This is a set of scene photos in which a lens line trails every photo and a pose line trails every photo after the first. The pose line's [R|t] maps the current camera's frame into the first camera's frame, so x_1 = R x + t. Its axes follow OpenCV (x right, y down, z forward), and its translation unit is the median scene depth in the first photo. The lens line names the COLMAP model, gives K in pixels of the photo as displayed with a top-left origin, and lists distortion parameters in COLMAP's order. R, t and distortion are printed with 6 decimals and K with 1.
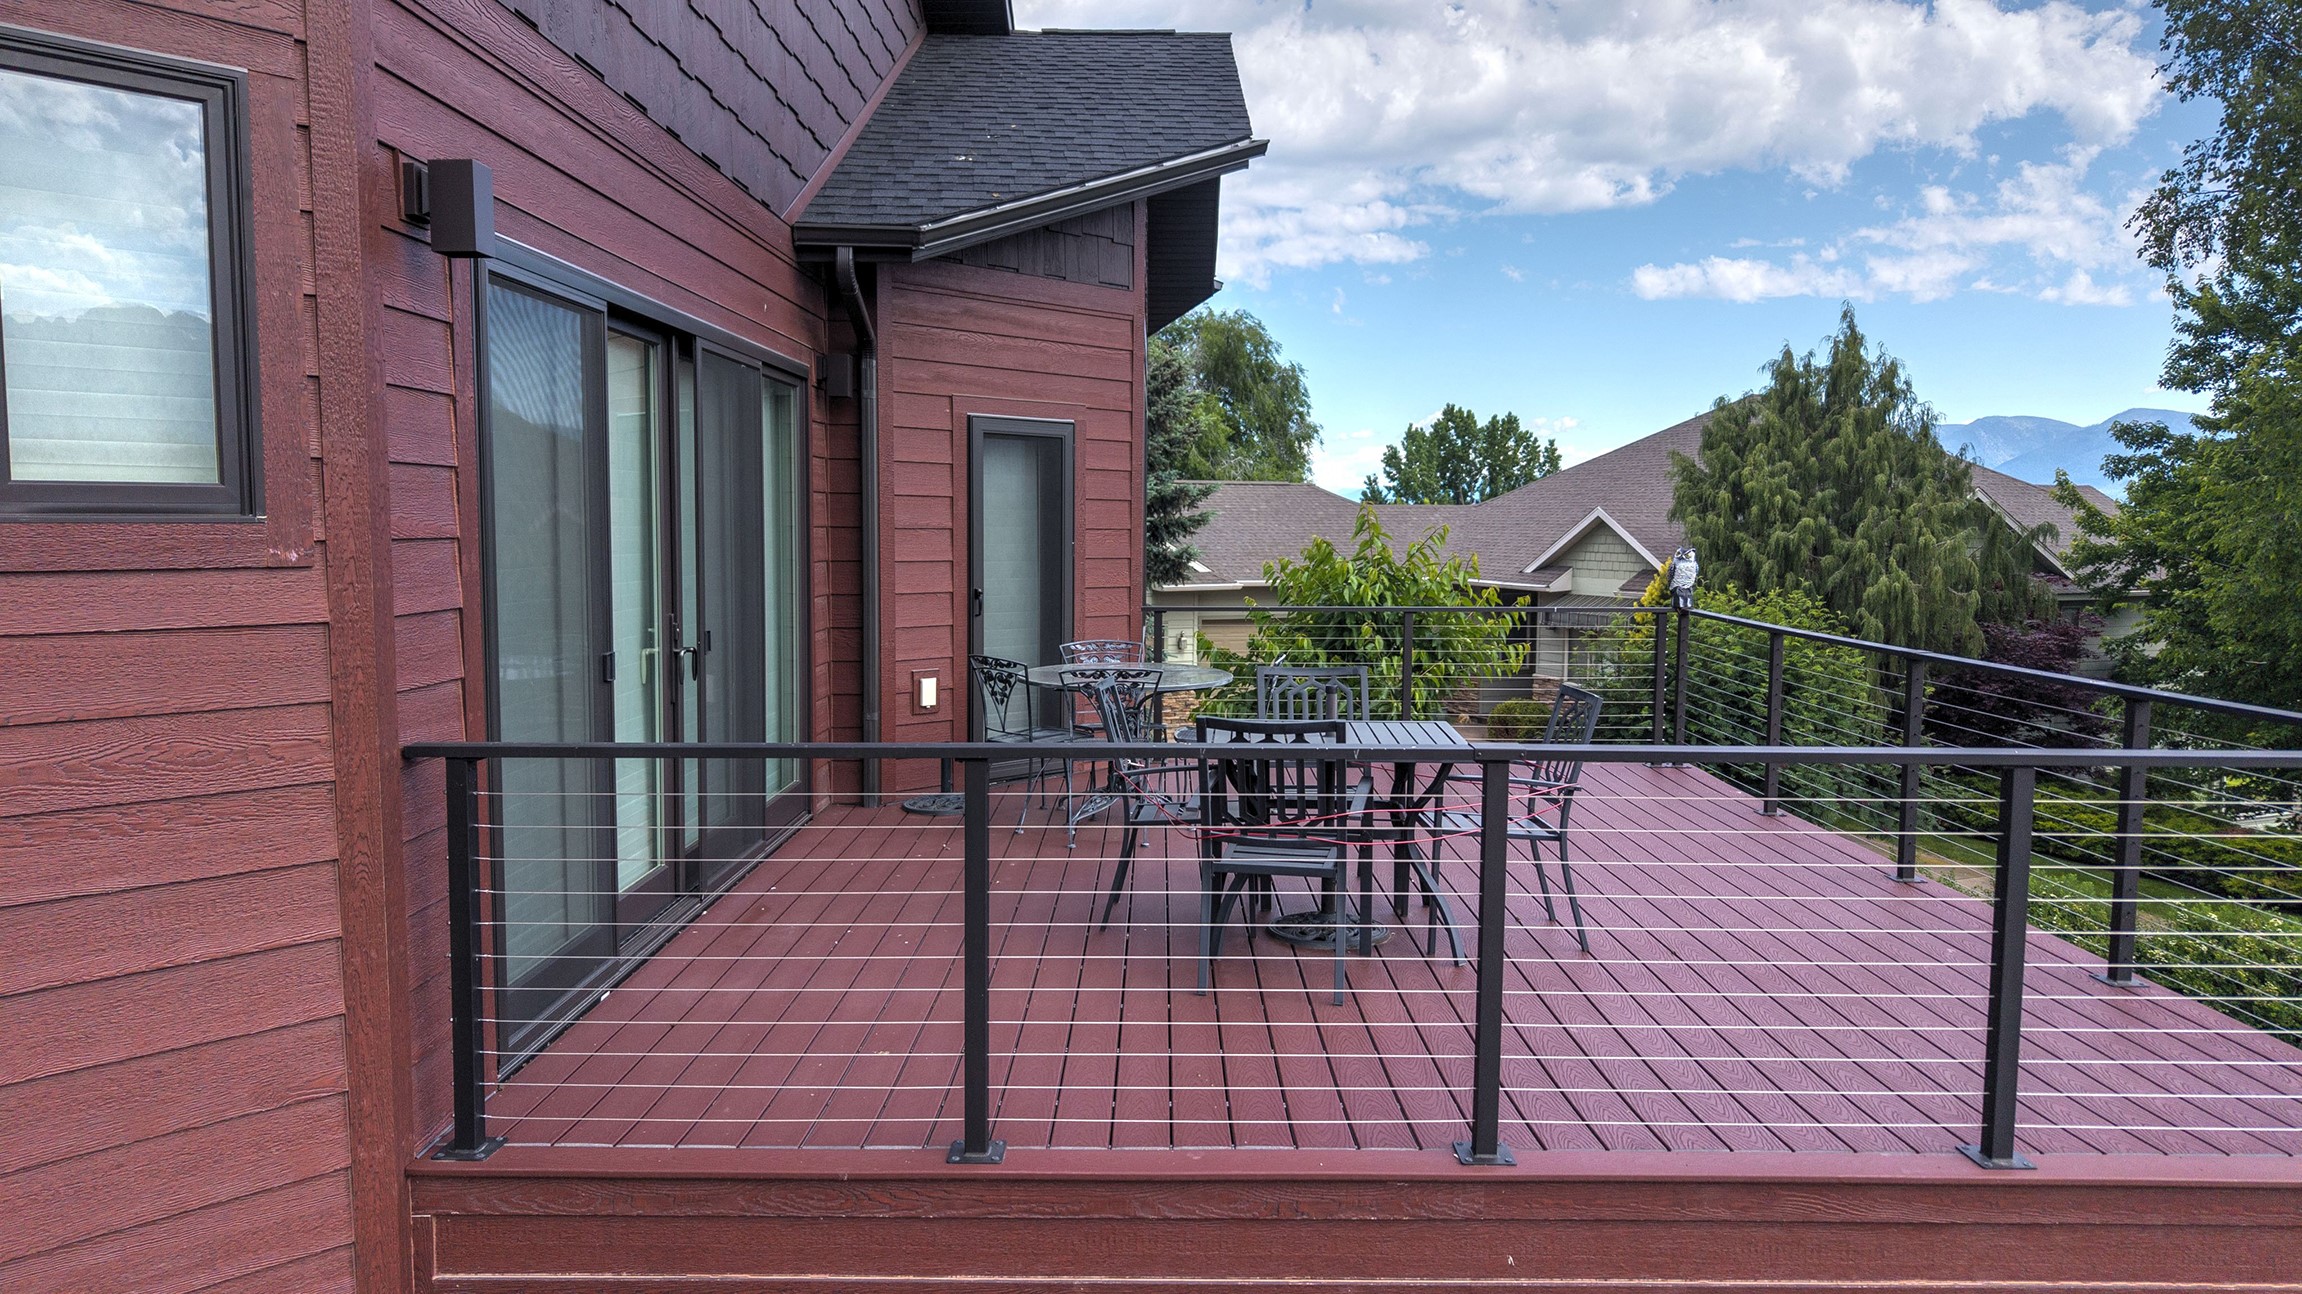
lens RADIAL K [[1540.9, 0, 1151.0], [0, 1540.9, 647.0], [0, 0, 1]] dist [0.024469, -0.023172]
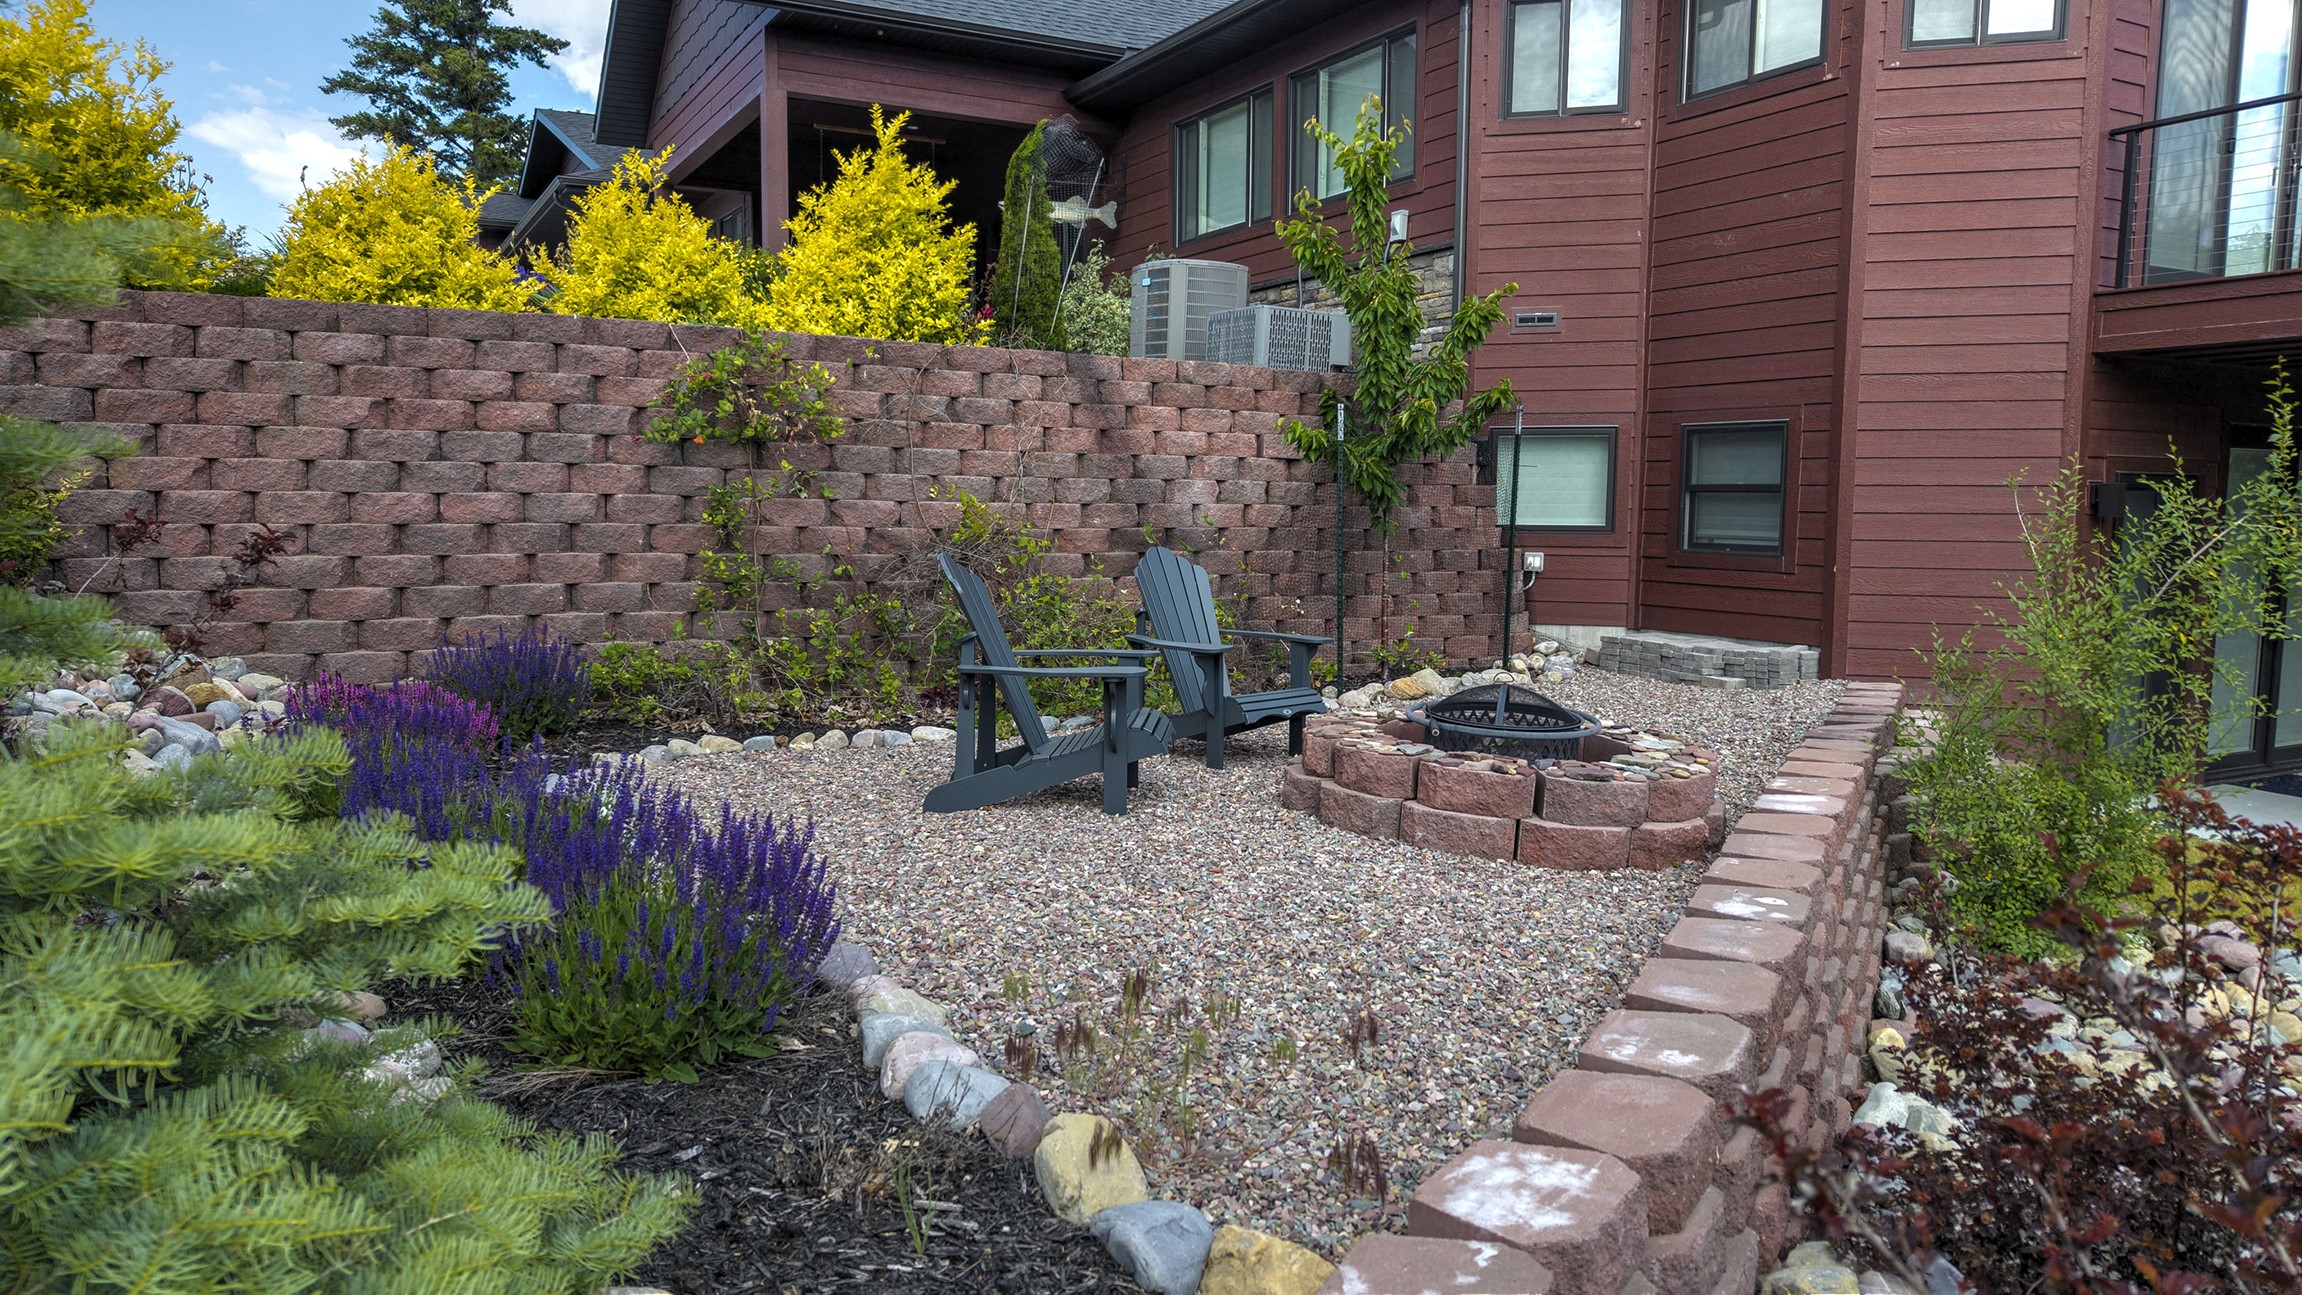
lens RADIAL K [[1540.9, 0, 1151.0], [0, 1540.9, 647.5], [0, 0, 1]] dist [0.024469, -0.023172]
pose [[0.478747, 0.080861, -0.874221, 0.562697], [-0.078106, 0.995724, 0.049327, 0.472964], [0.874472, 0.044667, 0.483015, -0.840957]]
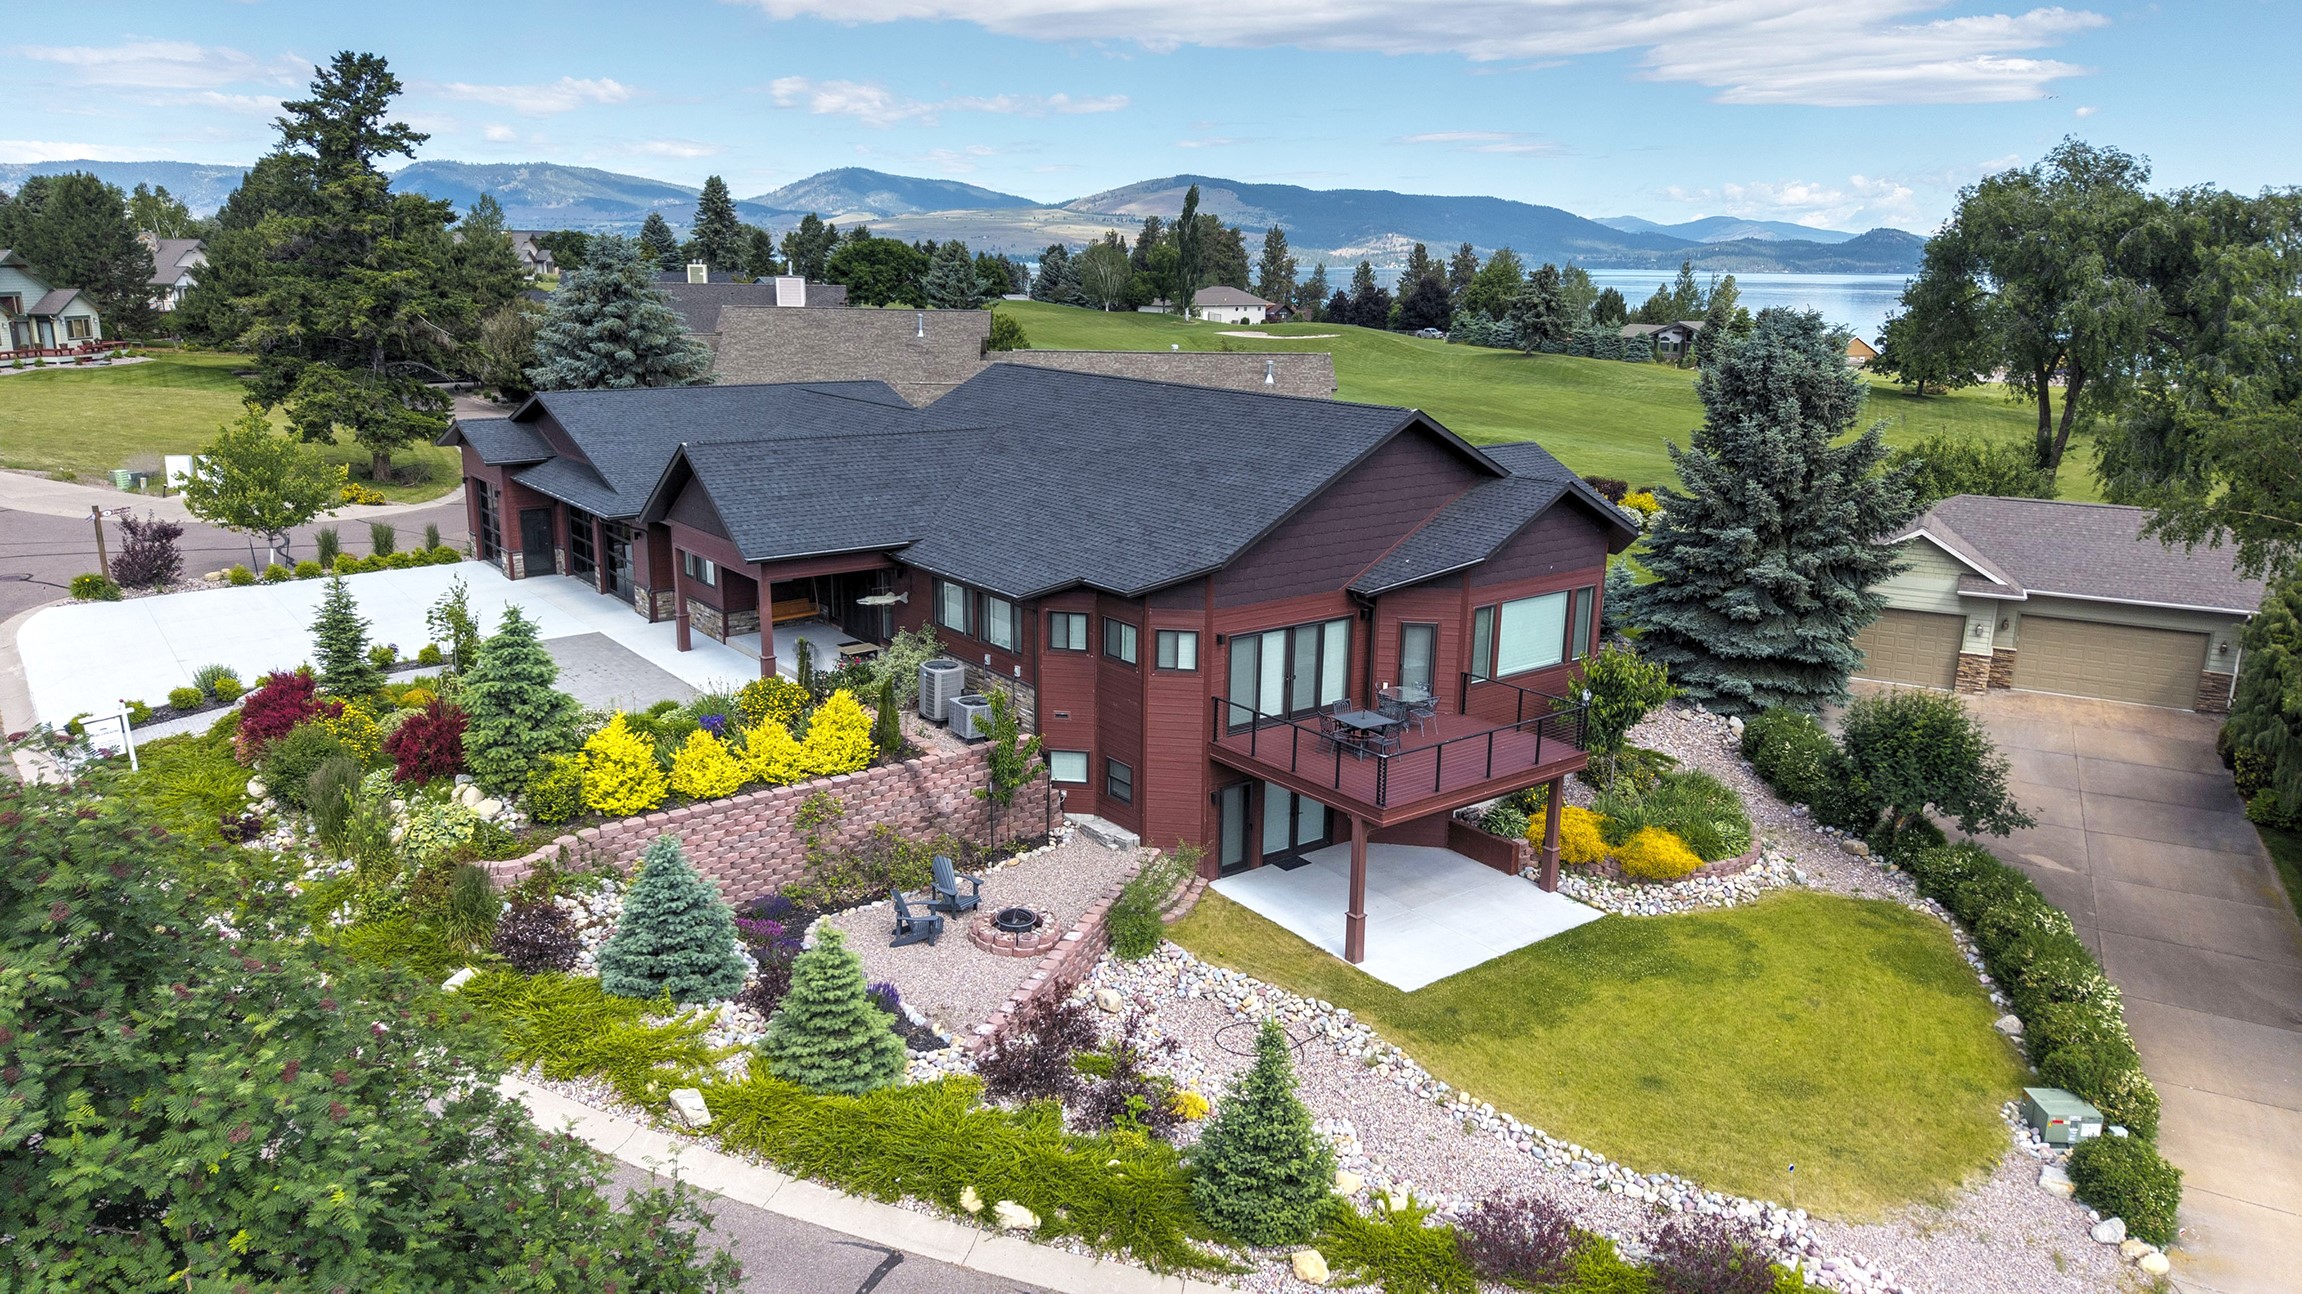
lens RADIAL K [[1540.9, 0, 1151.0], [0, 1540.9, 647.0], [0, 0, 1]] dist [0.024469, -0.023172]
pose [[0.613413, 0.193963, -0.765574, 3.077925], [-0.074583, 0.979267, 0.188344, -0.949104], [0.786233, -0.058434, 0.615162, -2.410701]]
